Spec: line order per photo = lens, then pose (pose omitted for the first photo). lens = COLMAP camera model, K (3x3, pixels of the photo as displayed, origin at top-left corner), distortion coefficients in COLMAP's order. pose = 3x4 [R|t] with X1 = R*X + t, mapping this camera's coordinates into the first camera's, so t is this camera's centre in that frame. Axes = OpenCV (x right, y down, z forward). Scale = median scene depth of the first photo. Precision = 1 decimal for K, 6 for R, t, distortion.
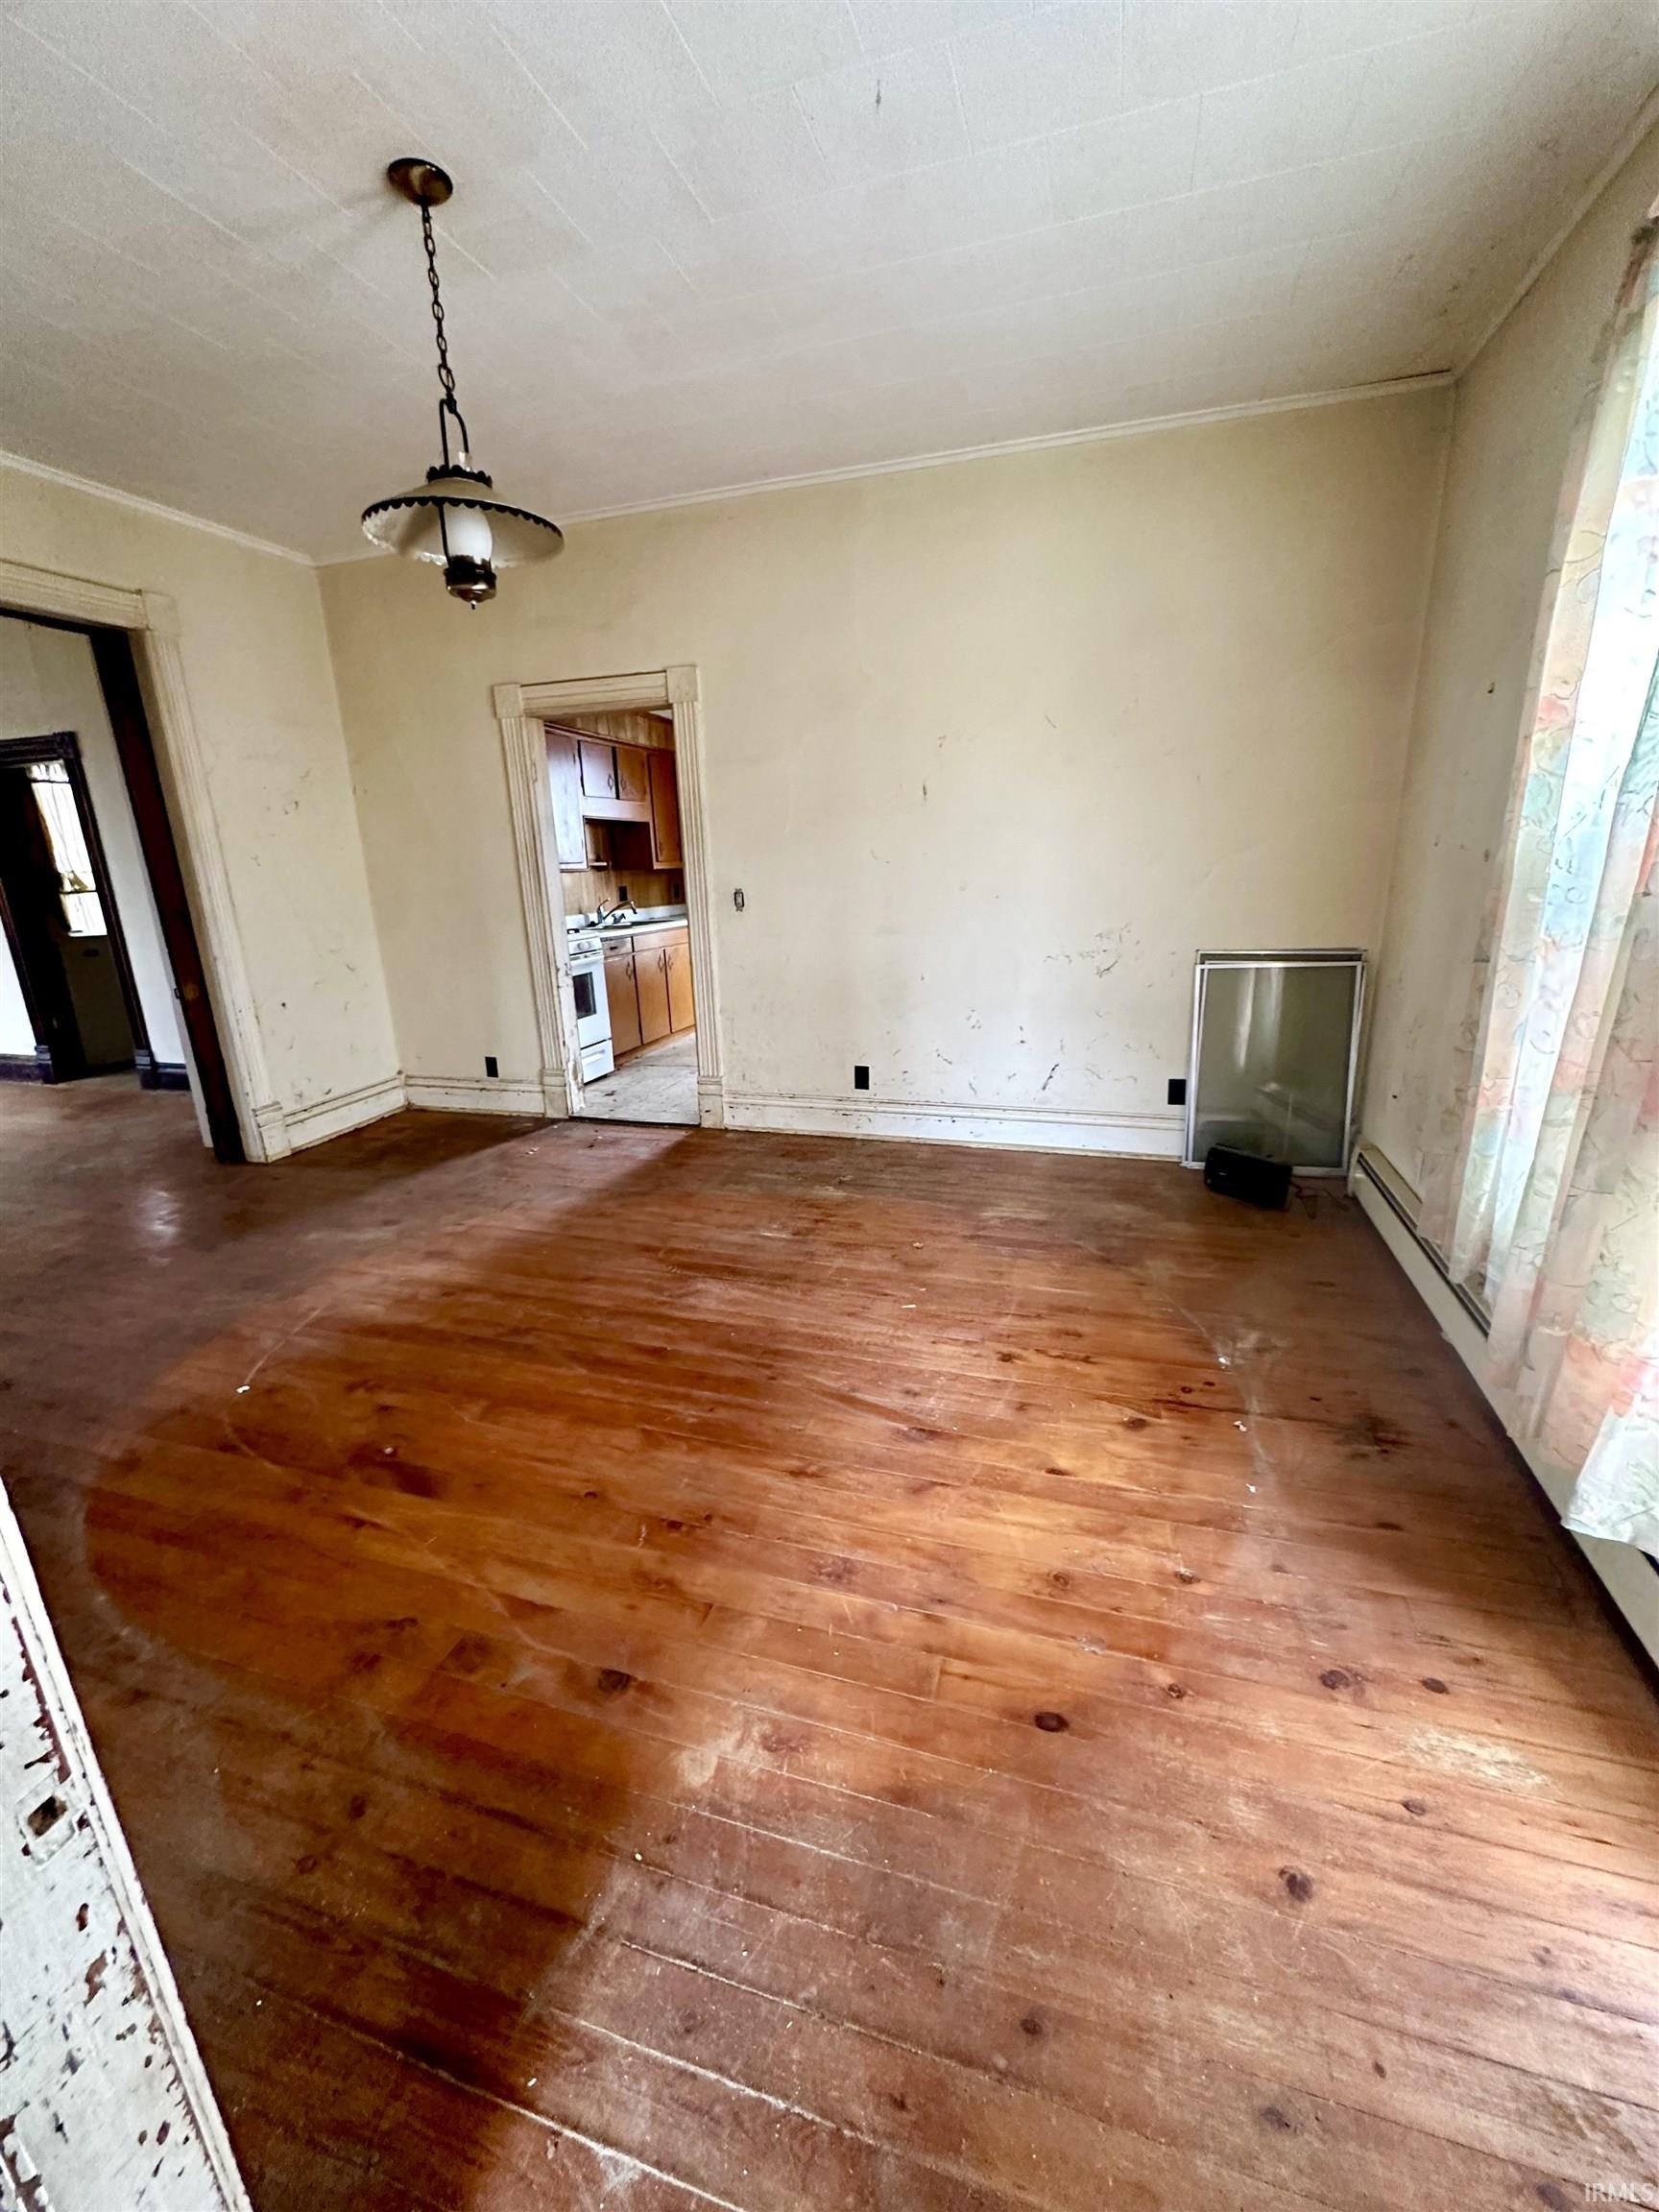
lens RADIAL K [[885.5, 0, 831.0], [0, 885.5, 1105.0], [0, 0, 1]] dist [-0.002245, 0.000666]
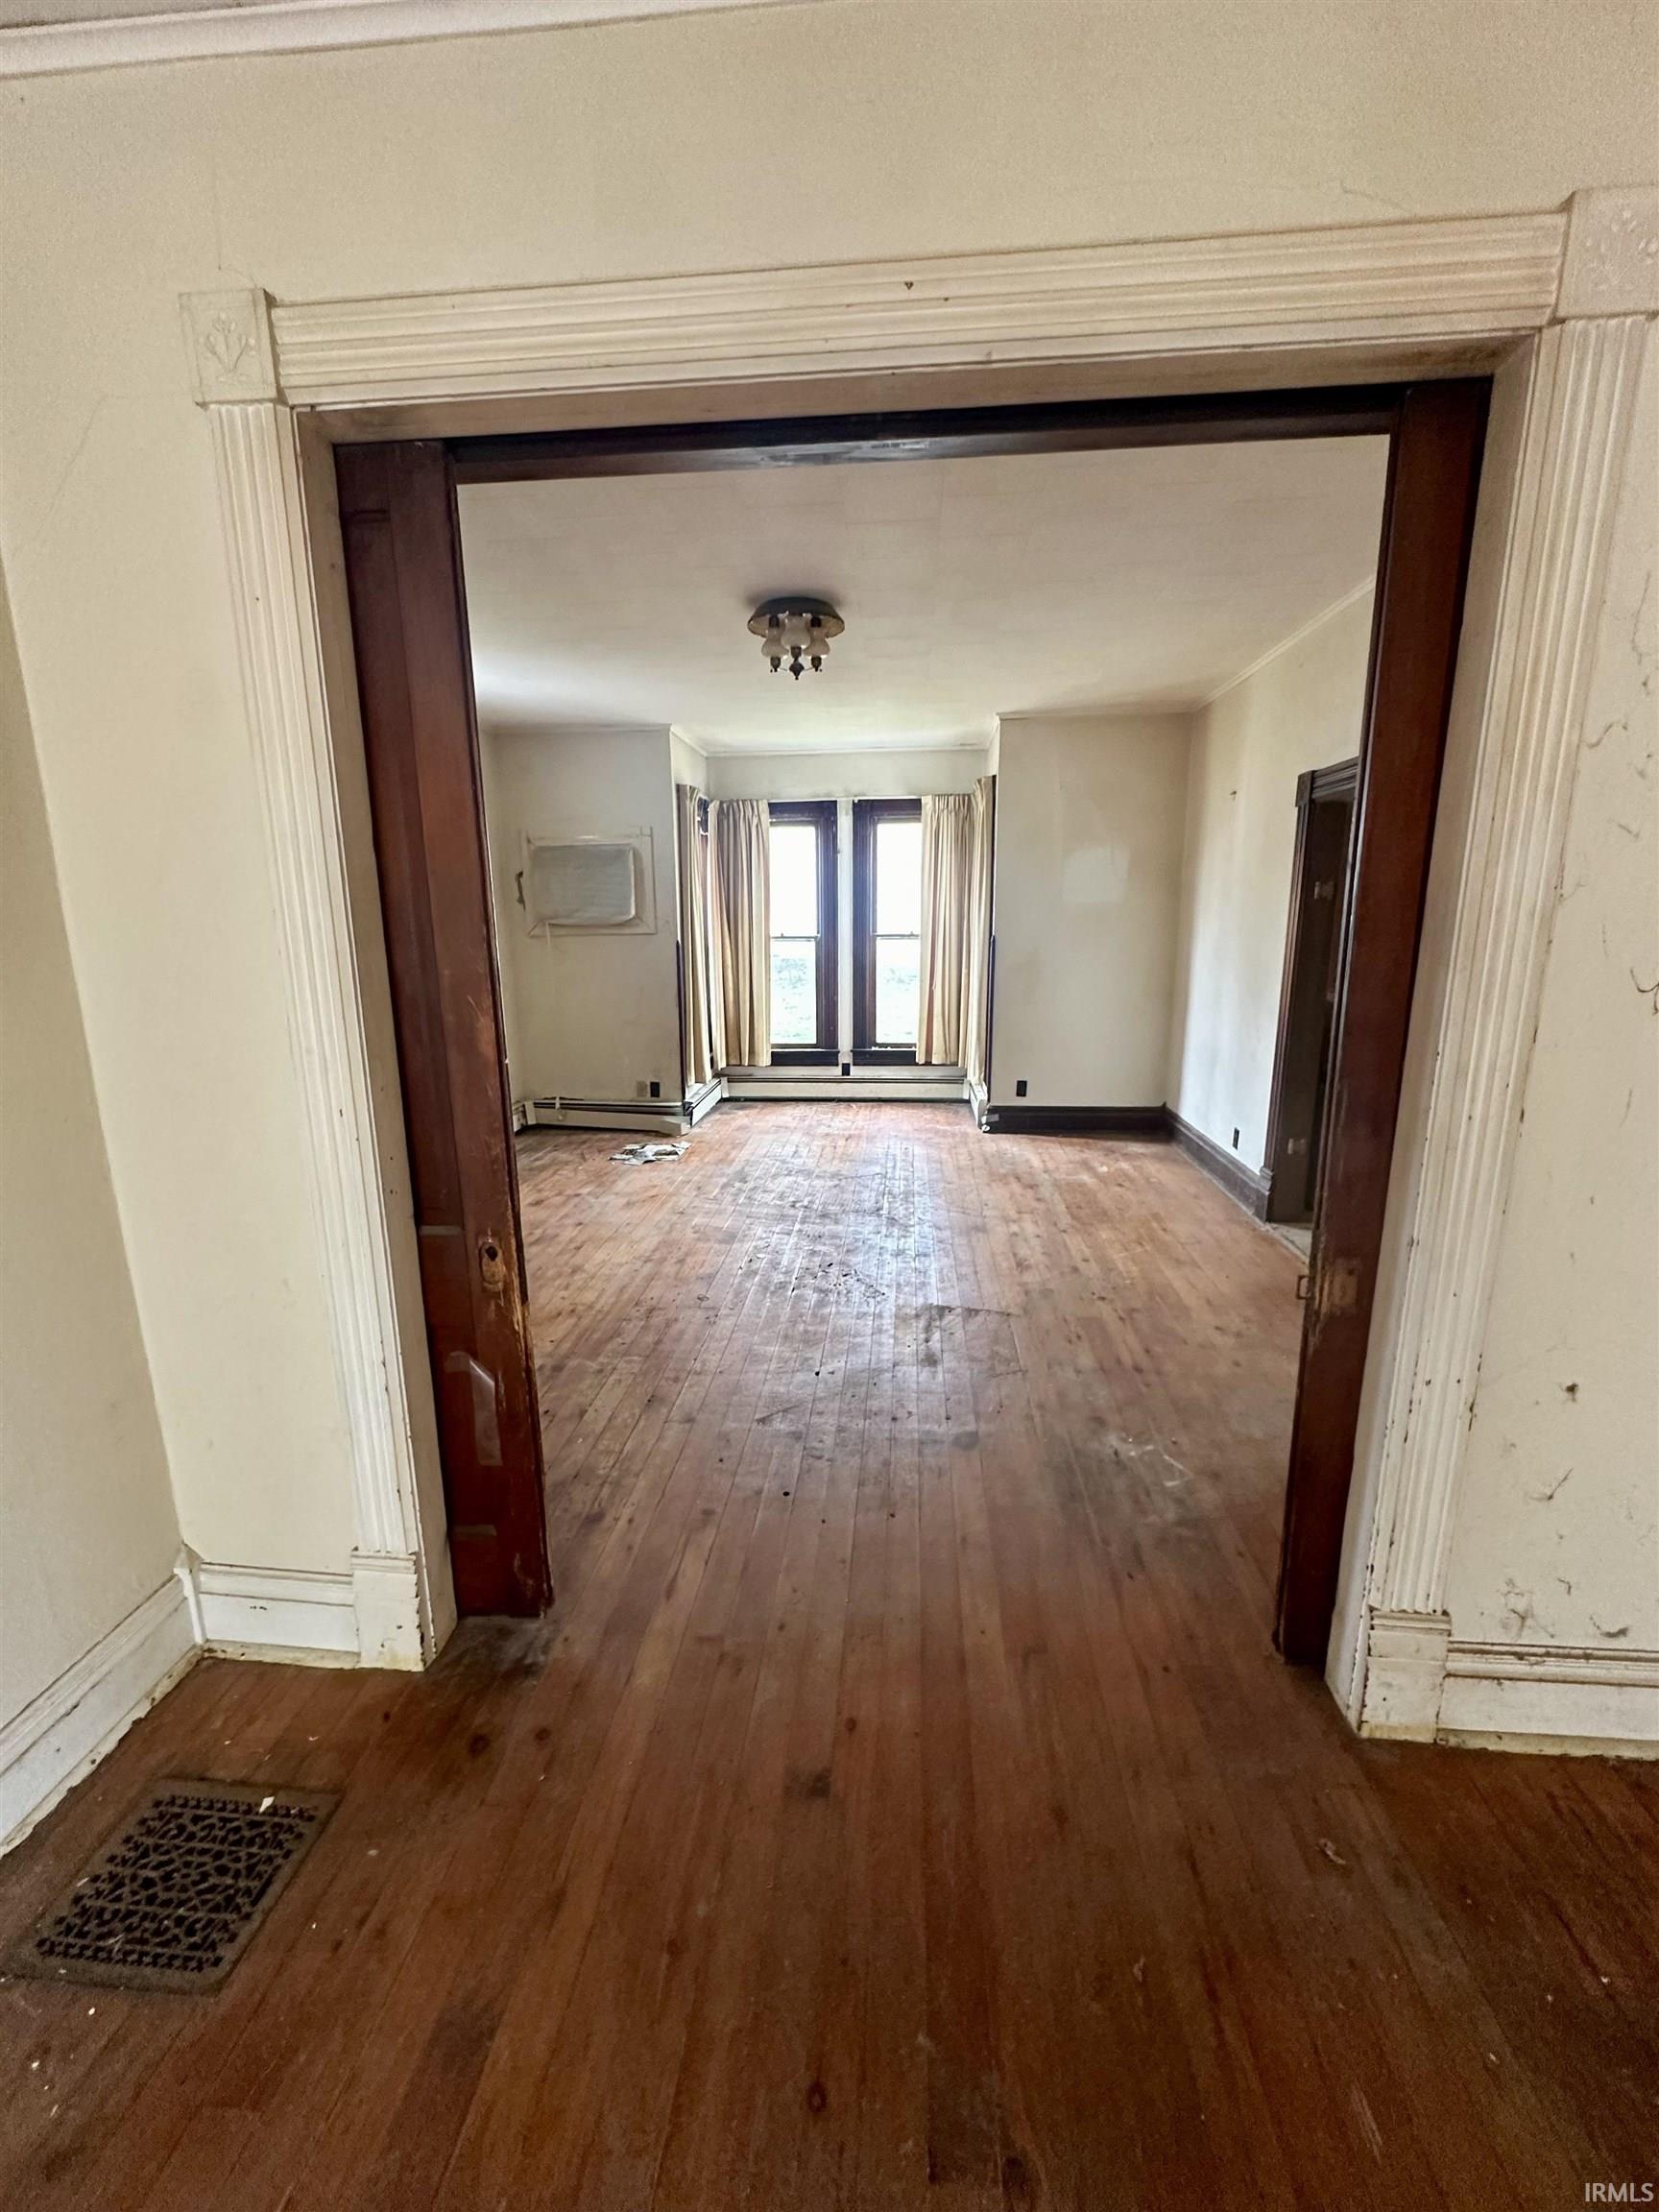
lens RADIAL K [[885.5, 0, 831.0], [0, 885.5, 1105.0], [0, 0, 1]] dist [-0.002245, 0.000666]
pose [[0.215282, 0.235431, -0.947748, -0.638119], [-0.272352, 0.946472, 0.173249, -0.344840], [0.937805, 0.220824, 0.267878, 1.028047]]
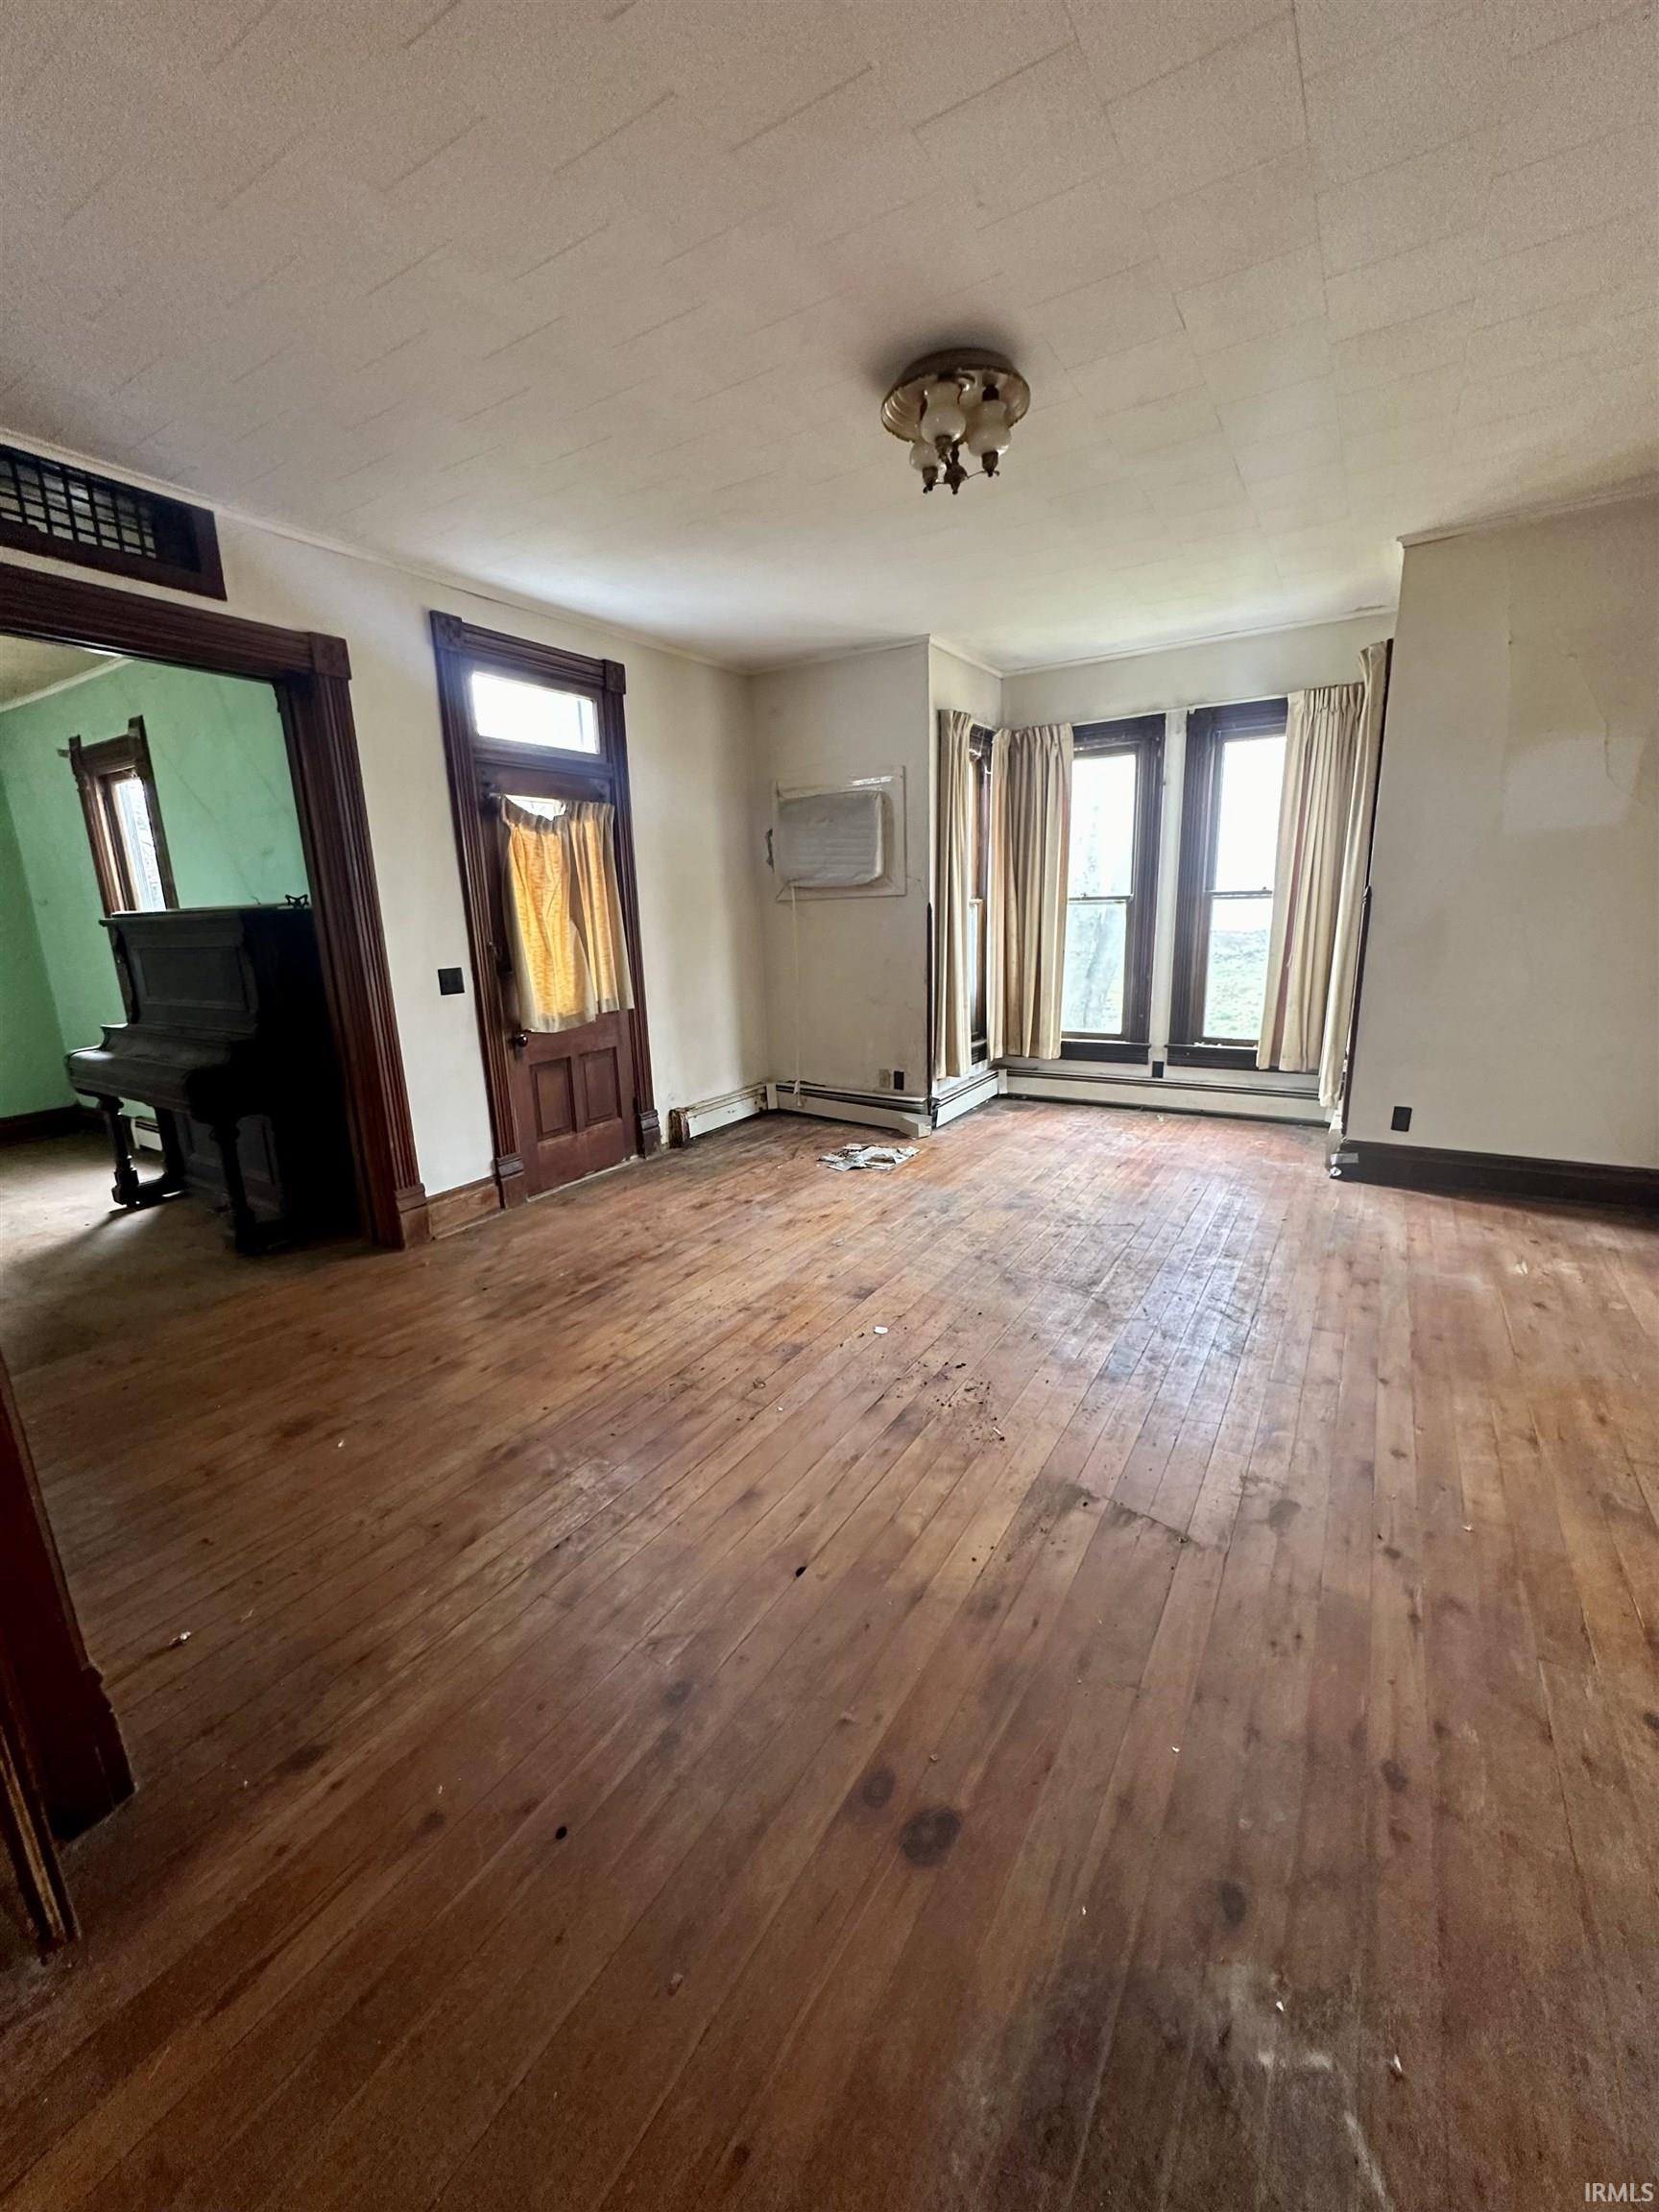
lens RADIAL K [[885.5, 0, 831.0], [0, 885.5, 1105.0], [0, 0, 1]] dist [-0.002245, 0.000666]
pose [[-0.242963, 0.261549, -0.934110, -1.097949], [-0.233434, 0.918902, 0.318007, -0.403793], [0.941529, 0.295317, -0.162204, 1.444464]]
